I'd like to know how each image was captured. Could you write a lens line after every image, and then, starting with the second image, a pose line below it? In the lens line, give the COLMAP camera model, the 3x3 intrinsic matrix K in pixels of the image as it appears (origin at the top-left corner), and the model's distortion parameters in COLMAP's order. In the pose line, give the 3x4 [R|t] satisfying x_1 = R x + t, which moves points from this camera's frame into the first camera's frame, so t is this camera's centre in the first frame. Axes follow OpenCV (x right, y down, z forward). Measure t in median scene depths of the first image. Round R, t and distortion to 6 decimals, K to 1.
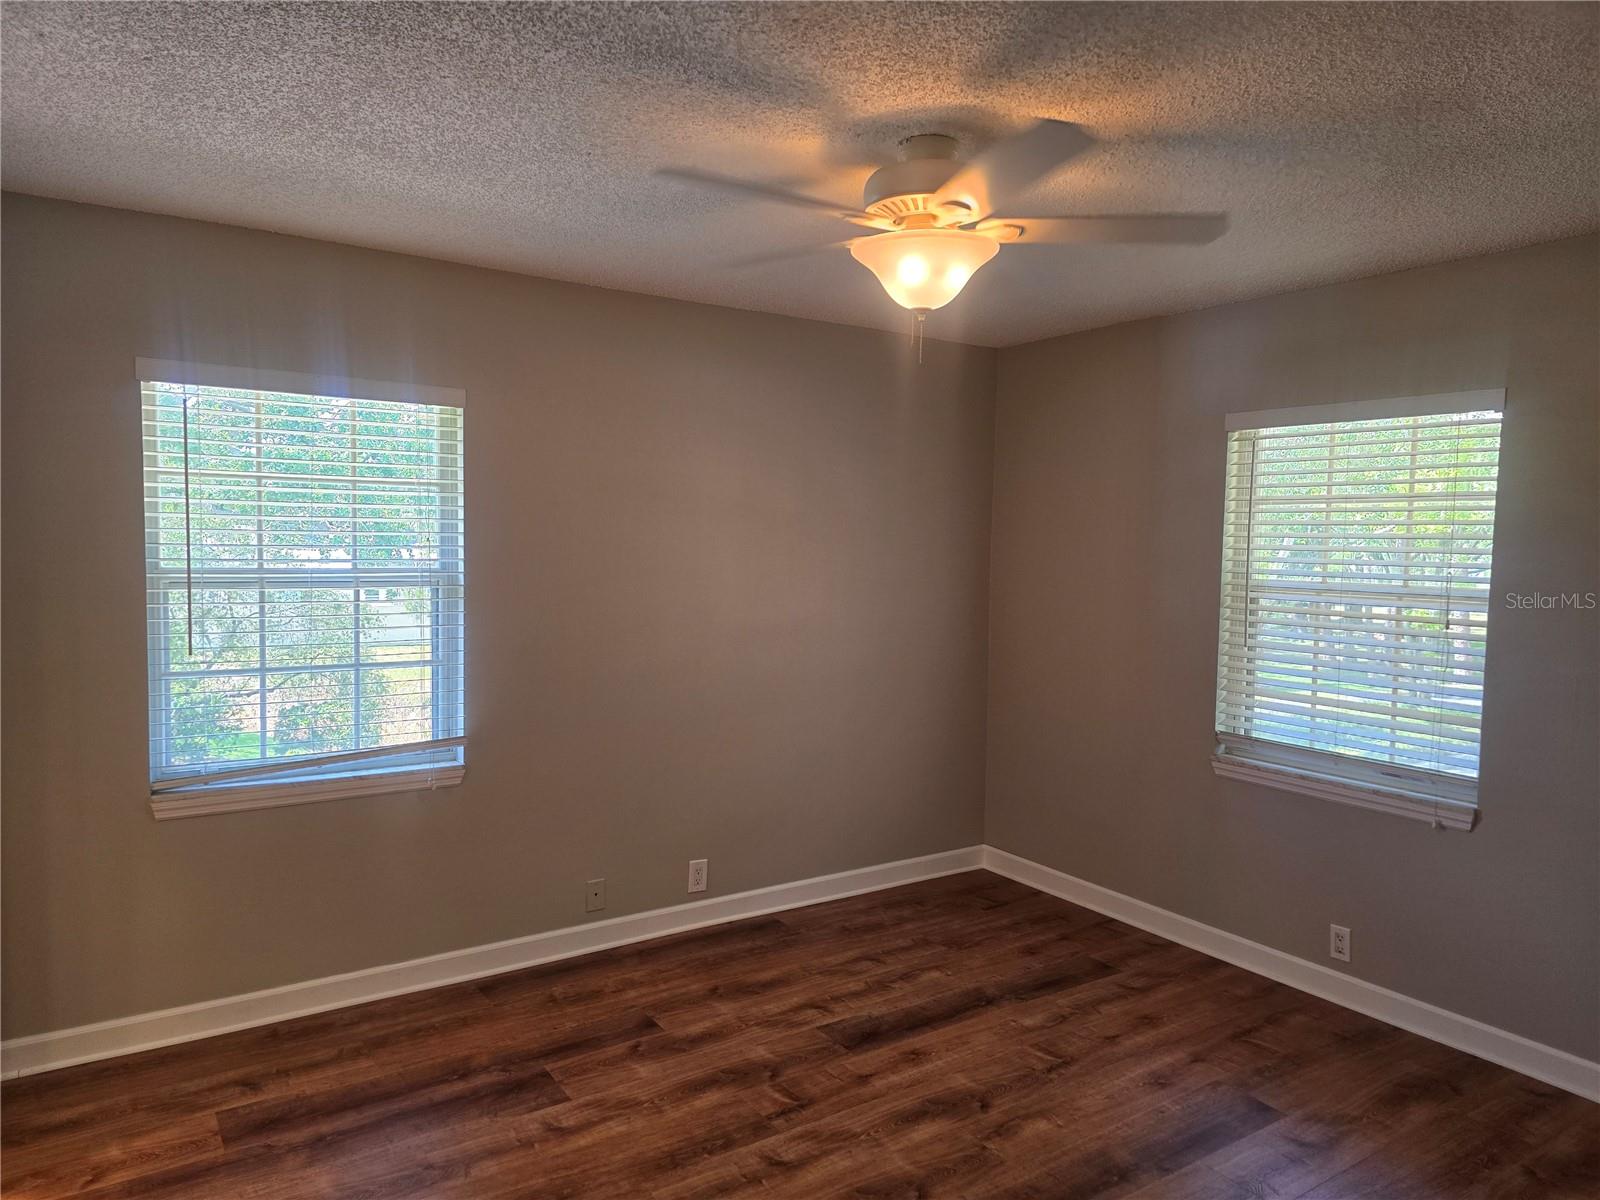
lens RADIAL K [[1061.0, 0, 797.8], [0, 1061.0, 608.2], [0, 0, 1]] dist [0.063799, -0.051111]
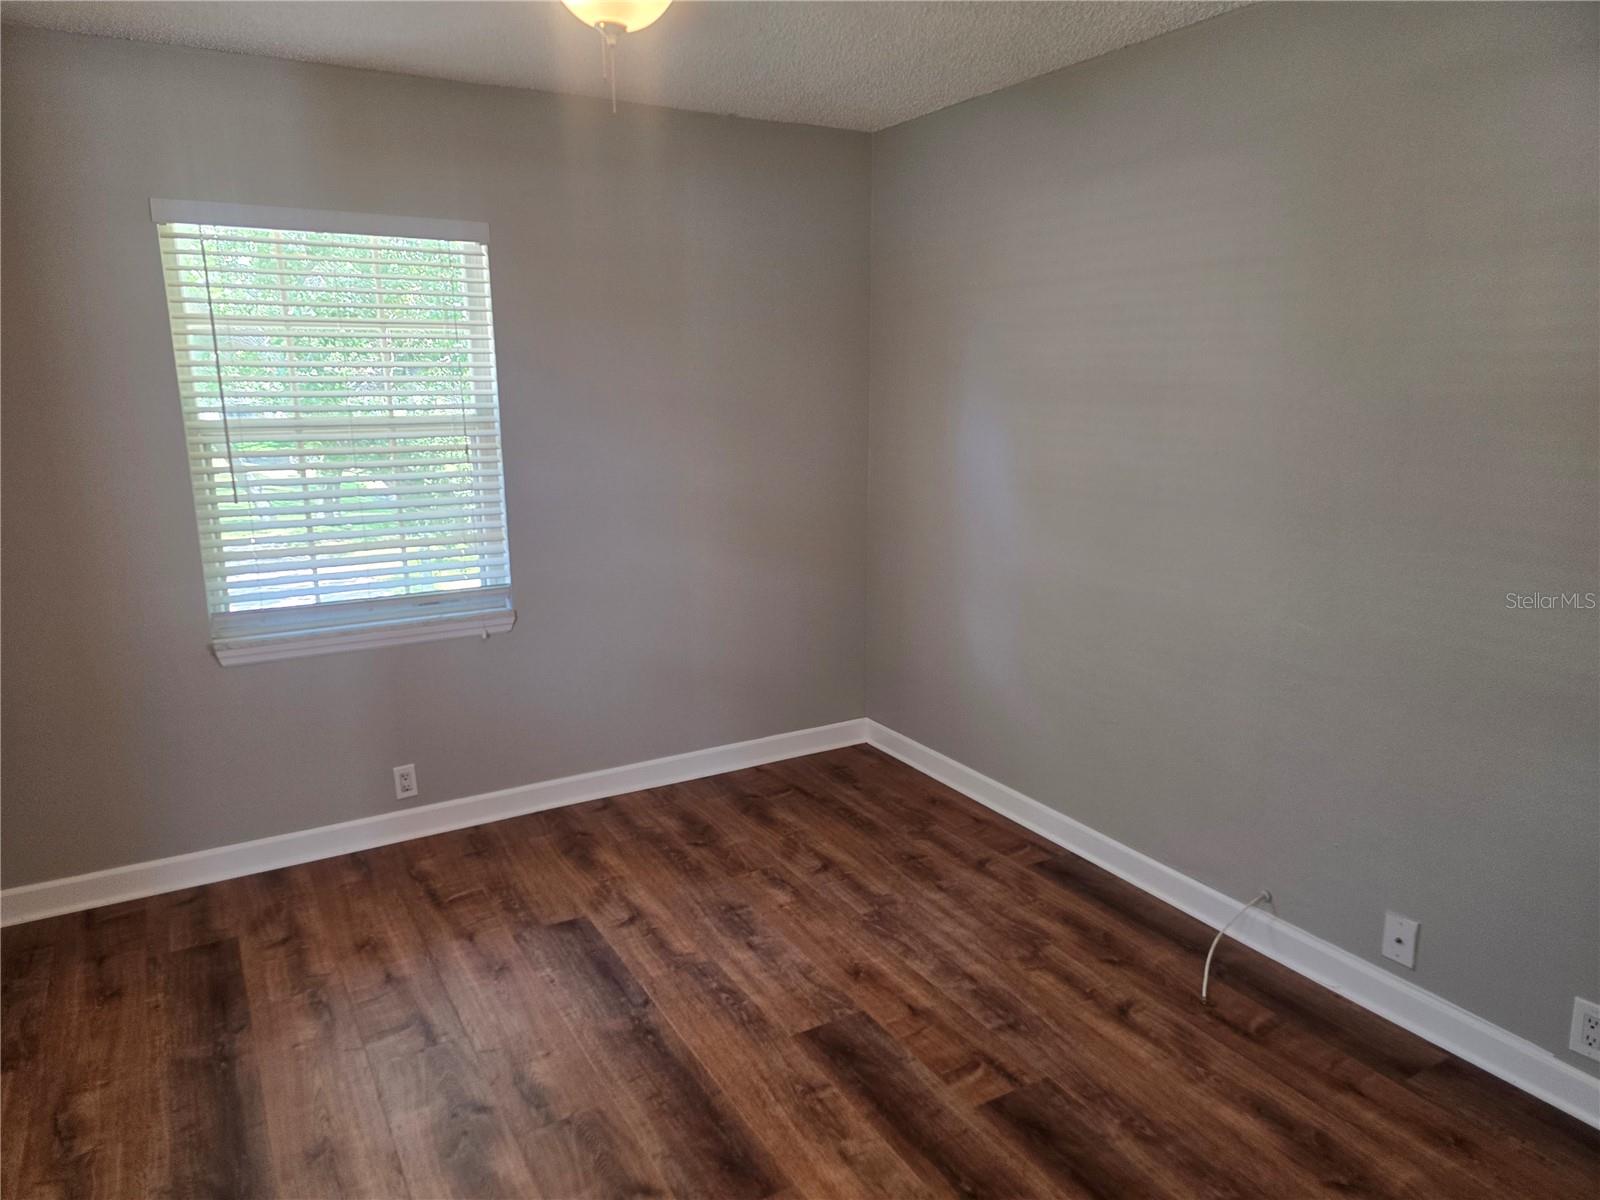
lens RADIAL K [[1061.0, 0, 797.8], [0, 1061.0, 608.2], [0, 0, 1]] dist [0.063799, -0.051111]
pose [[0.072875, -0.237202, 0.968723, -0.416405], [0.073368, 0.969949, 0.231983, -0.052087], [-0.994639, 0.054167, 0.088088, 0.571386]]
